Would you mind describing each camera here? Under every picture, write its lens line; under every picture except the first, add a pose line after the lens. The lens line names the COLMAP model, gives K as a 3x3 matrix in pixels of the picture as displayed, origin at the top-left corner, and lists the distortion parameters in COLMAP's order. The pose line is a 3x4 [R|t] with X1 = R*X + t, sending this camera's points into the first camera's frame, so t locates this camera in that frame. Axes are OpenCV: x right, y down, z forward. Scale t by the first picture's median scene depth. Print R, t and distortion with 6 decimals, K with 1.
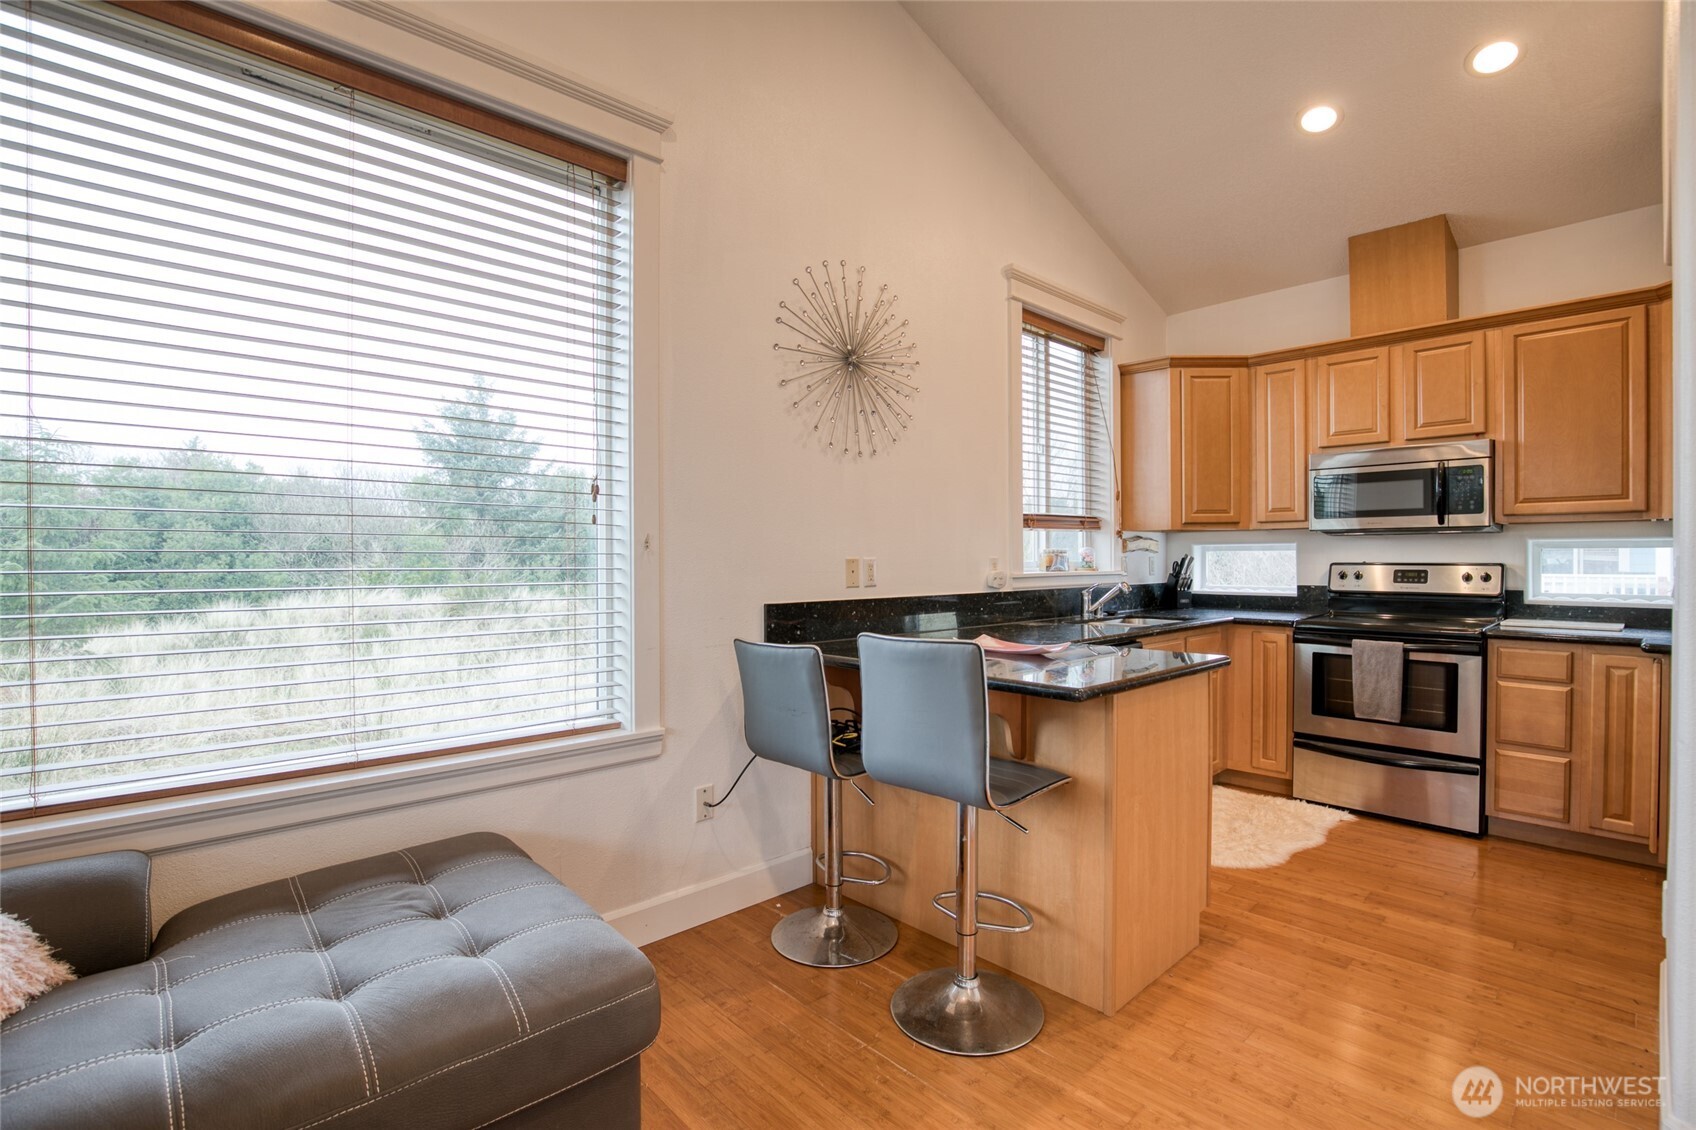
lens RADIAL K [[758.6, 0, 885.1], [0, 758.6, 568.2], [0, 0, 1]] dist [-0.041699, 0.010171]
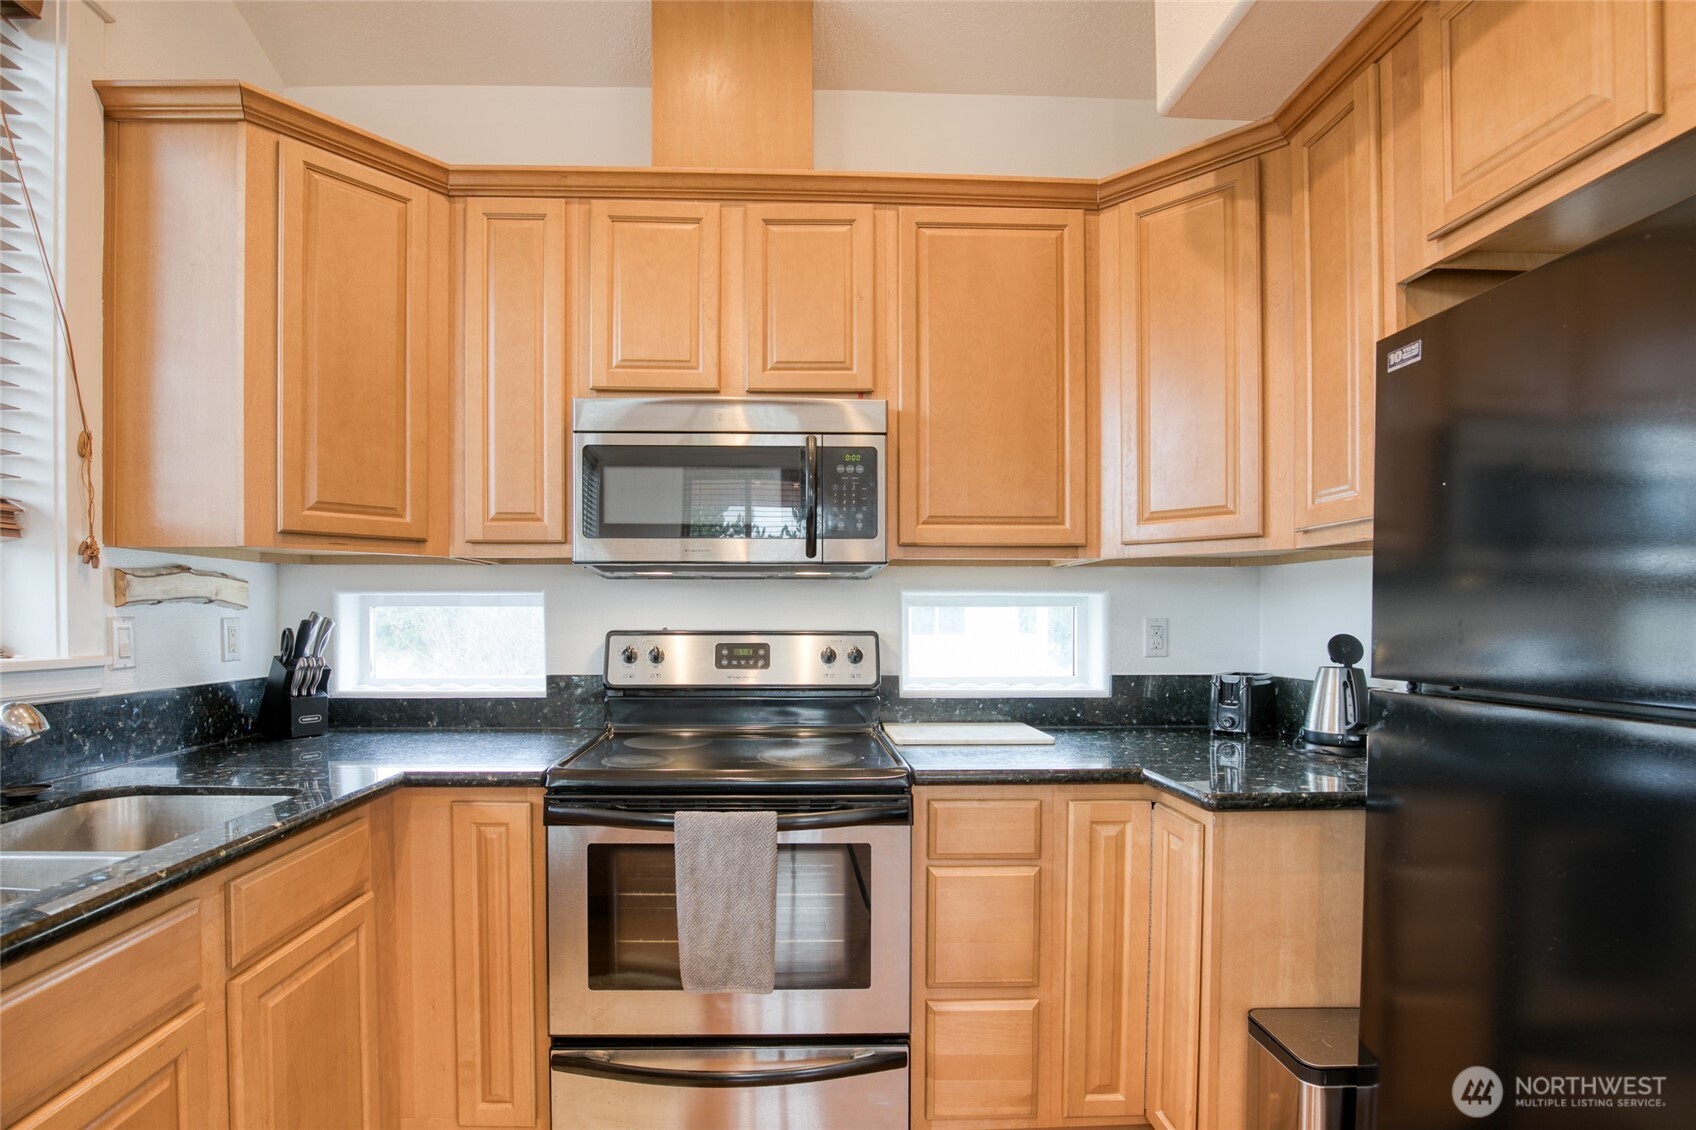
lens RADIAL K [[828.3, 0, 787.0], [0, 828.3, 624.2], [0, 0, 1]] dist [-0.035365, 0.000767]
pose [[0.696002, -0.002546, 0.718035, 0.326338], [0.007529, 0.999965, -0.003752, -0.010372], [-0.718000, 0.008018, 0.695997, 0.615882]]
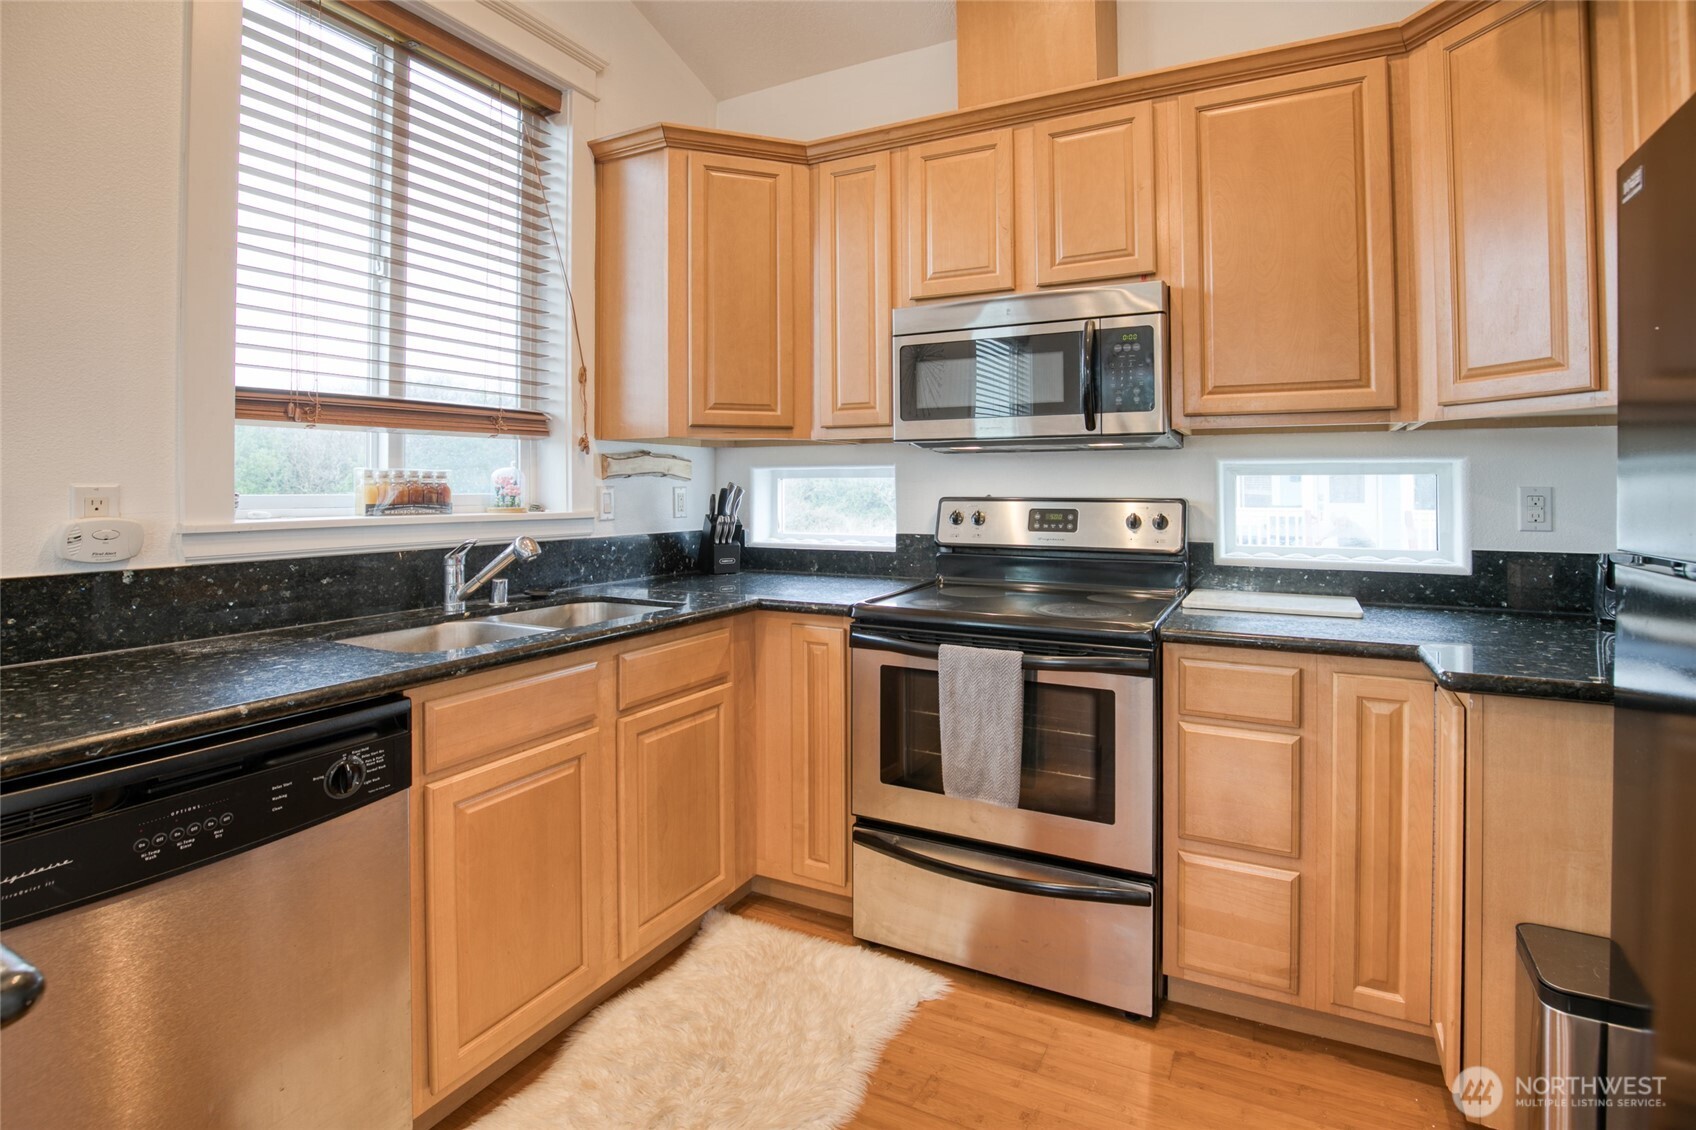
lens RADIAL K [[802.5, 0, 855.5], [0, 802.5, 474.5], [0, 0, 1]] dist [-0.029464, -0.000025]
pose [[0.951888, 0.008845, 0.306319, 0.391900], [0.000989, 0.999490, -0.031933, -0.005986], [-0.306445, 0.030700, 0.951393, 0.476531]]
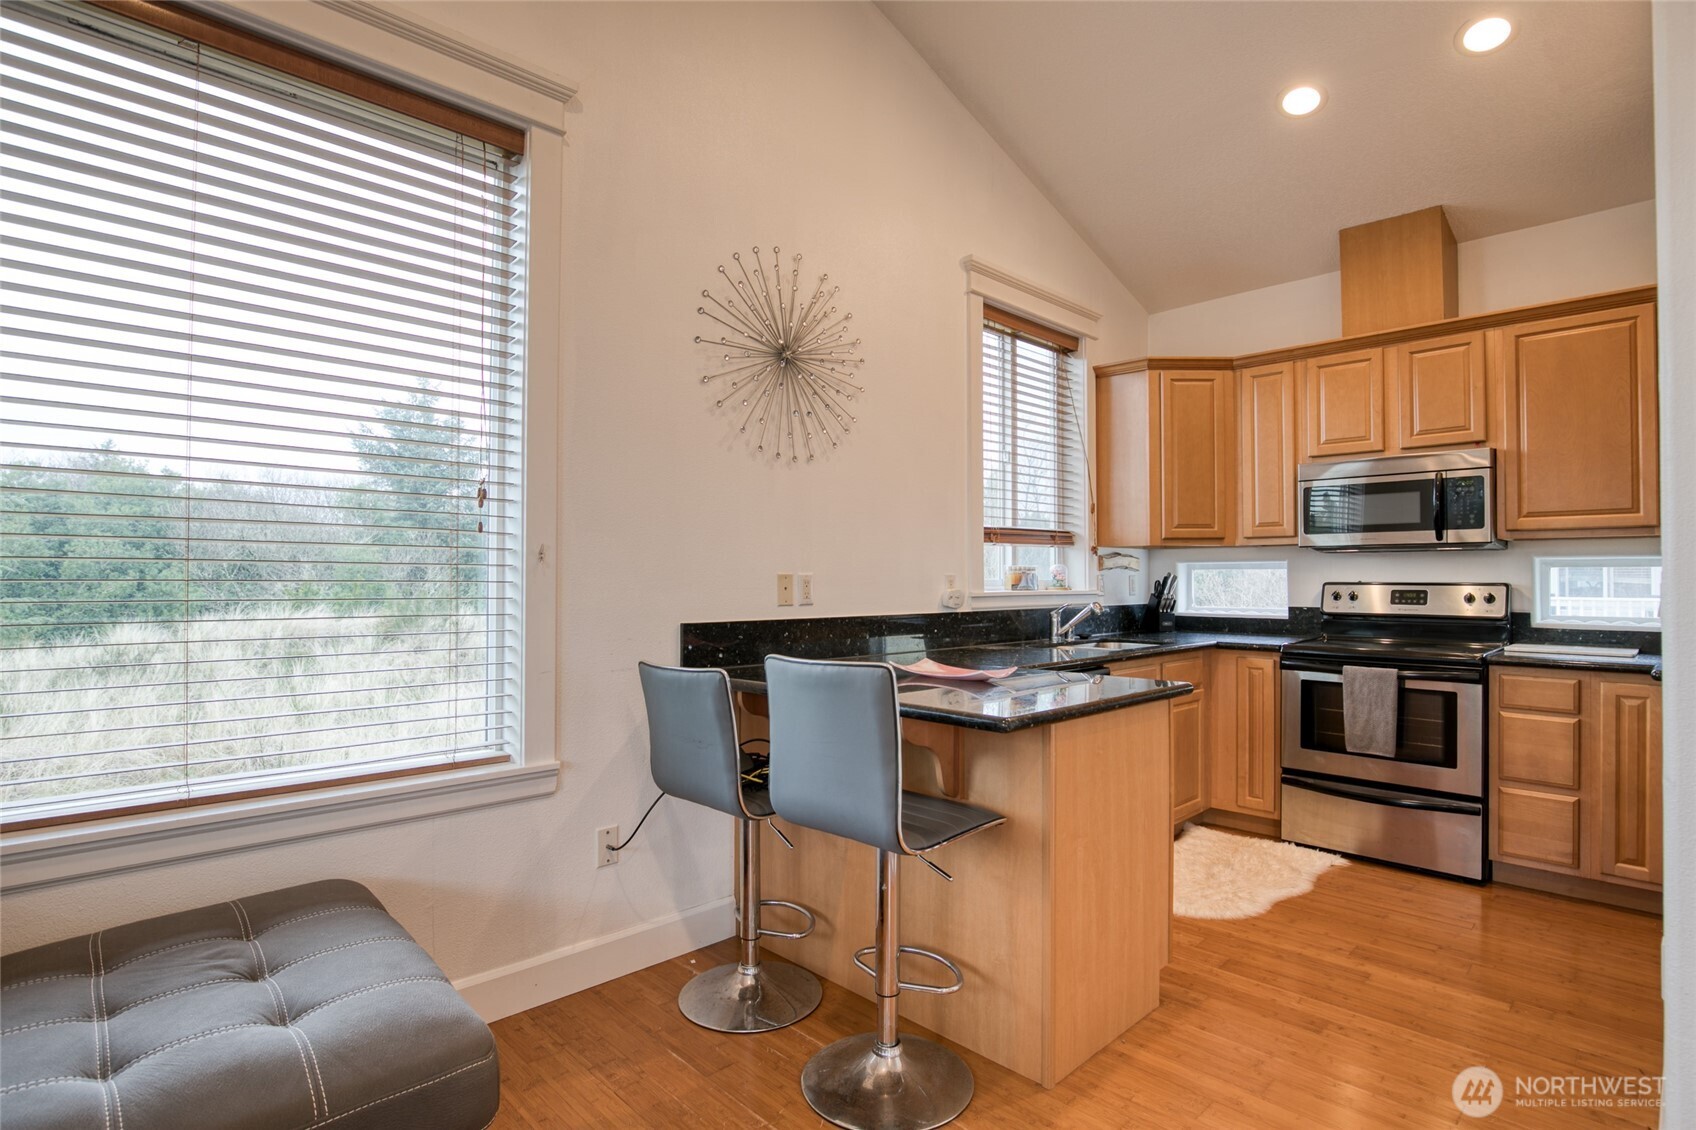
lens RADIAL K [[820.6, 0, 883.5], [0, 820.6, 571.2], [0, 0, 1]] dist [-0.033615, 0.008583]
pose [[0.999842, 0.004564, 0.017175, 0.045773], [-0.004185, 0.999748, -0.022033, 0.003940], [-0.017272, 0.021958, 0.999610, 0.014859]]
